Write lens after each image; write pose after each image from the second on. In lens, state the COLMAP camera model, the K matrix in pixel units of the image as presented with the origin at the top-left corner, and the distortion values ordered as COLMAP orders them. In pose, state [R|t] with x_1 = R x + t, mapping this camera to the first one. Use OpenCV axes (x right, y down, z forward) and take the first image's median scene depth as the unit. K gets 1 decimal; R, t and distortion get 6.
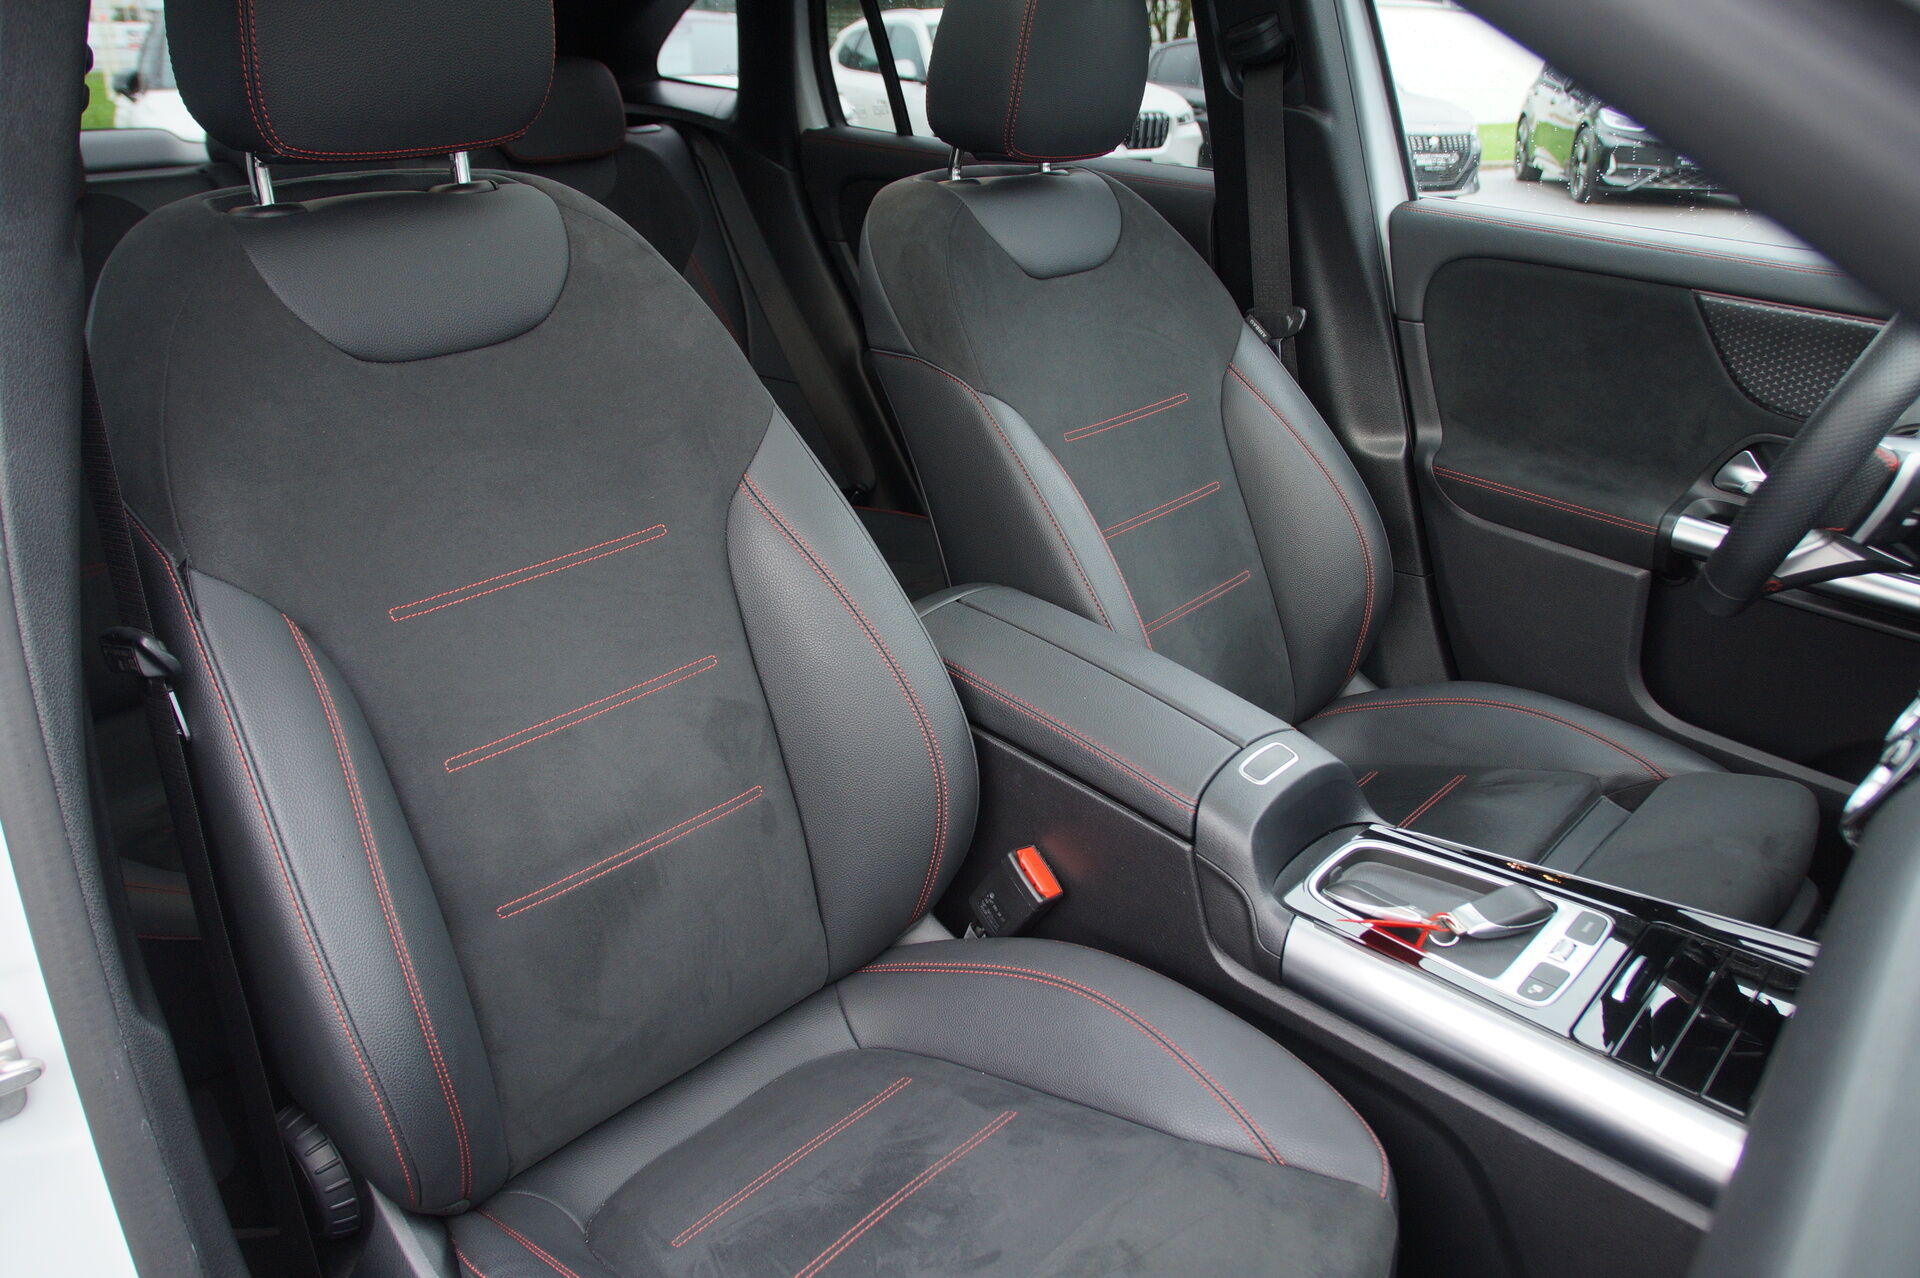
lens RADIAL K [[1617.4, 0, 960.0], [0, 1617.4, 639.0], [0, 0, 1]] dist [-0.007978, -0.000659]
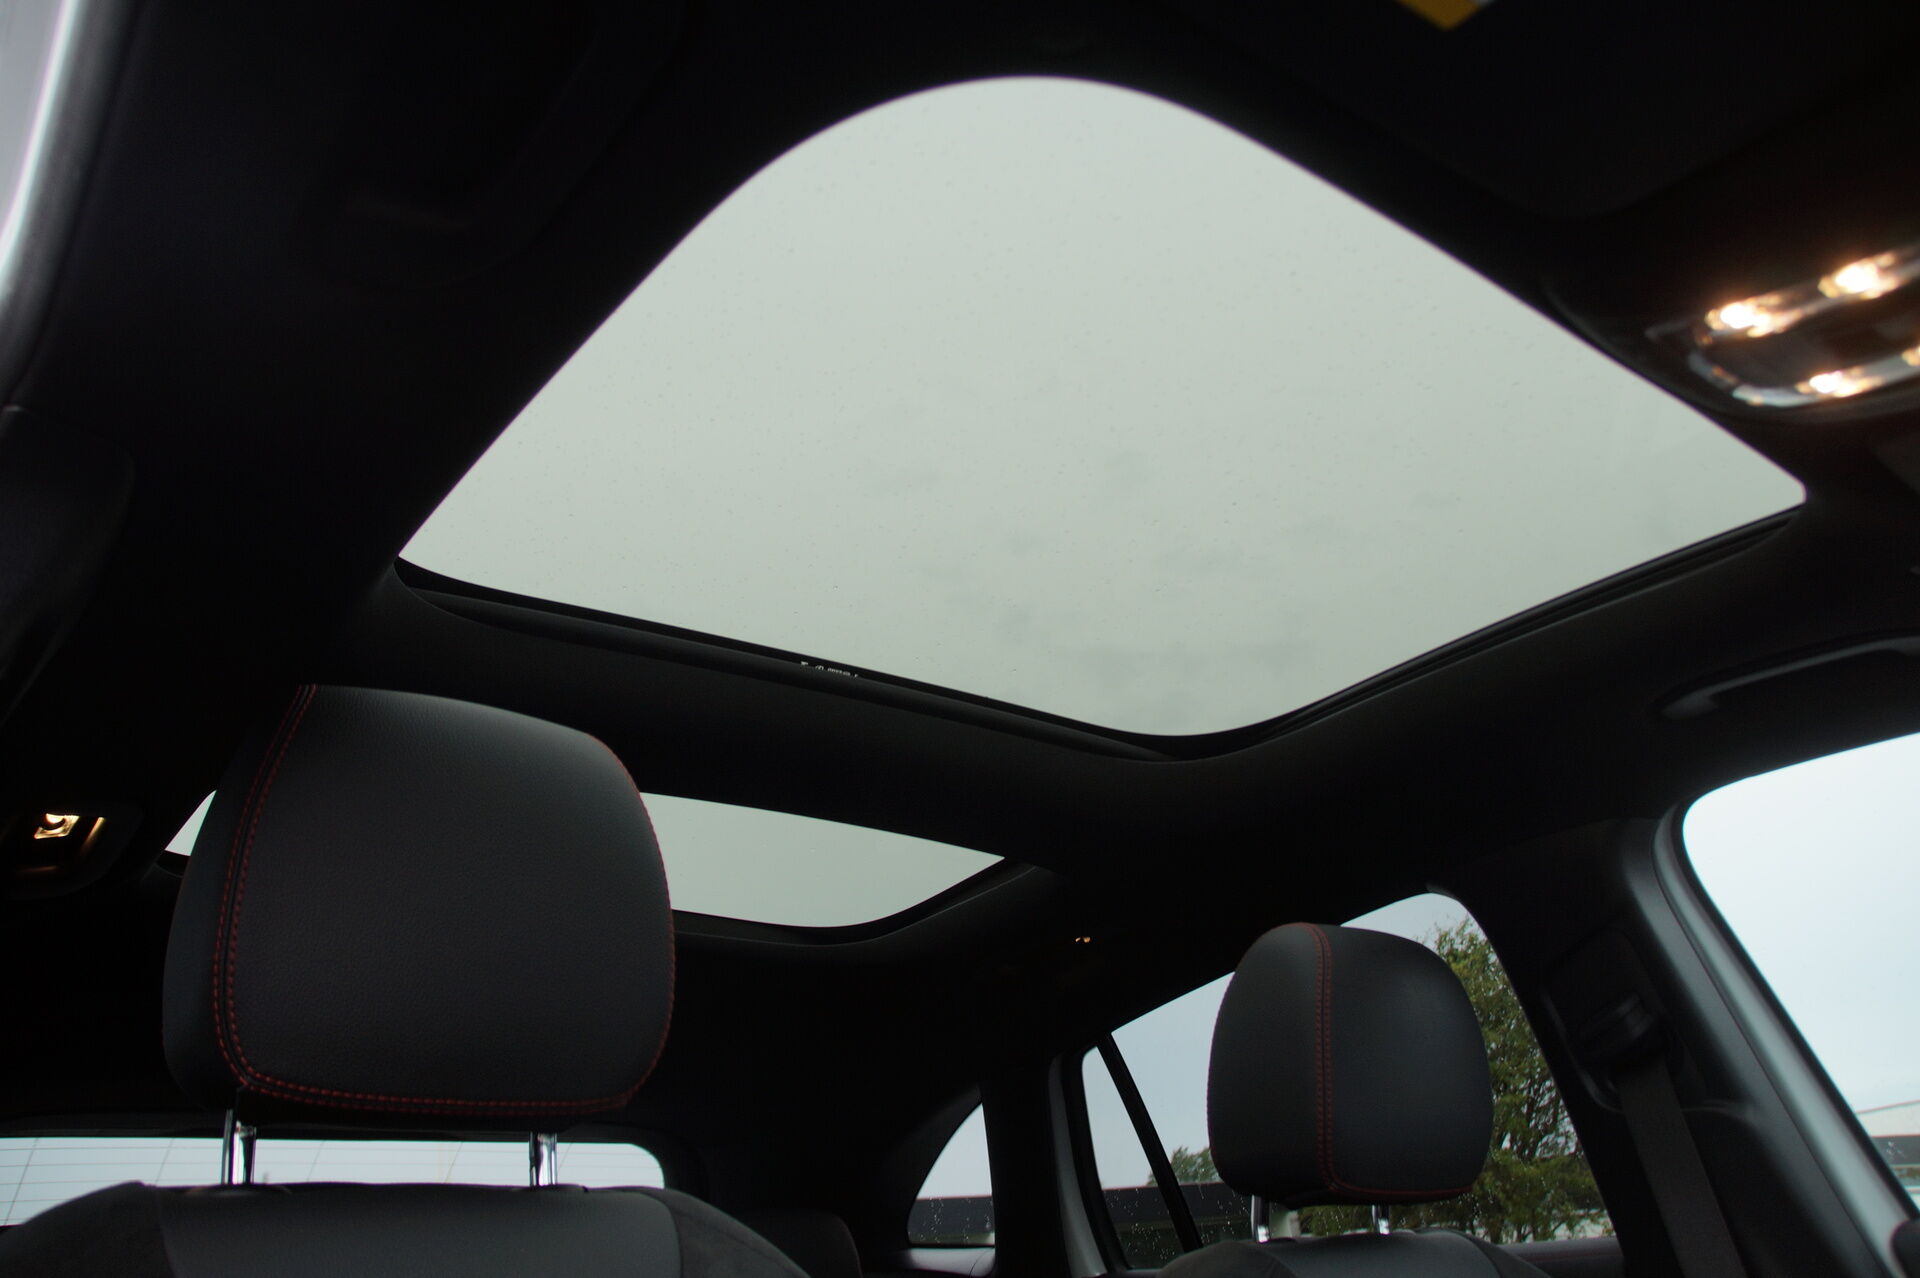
lens RADIAL K [[1617.4, 0, 960.0], [0, 1617.4, 639.0], [0, 0, 1]] dist [-0.007978, -0.000659]
pose [[0.979050, -0.161728, -0.123710, -0.001267], [0.029950, 0.715333, -0.698142, 0.029812], [0.201403, 0.679811, 0.705190, 0.250908]]
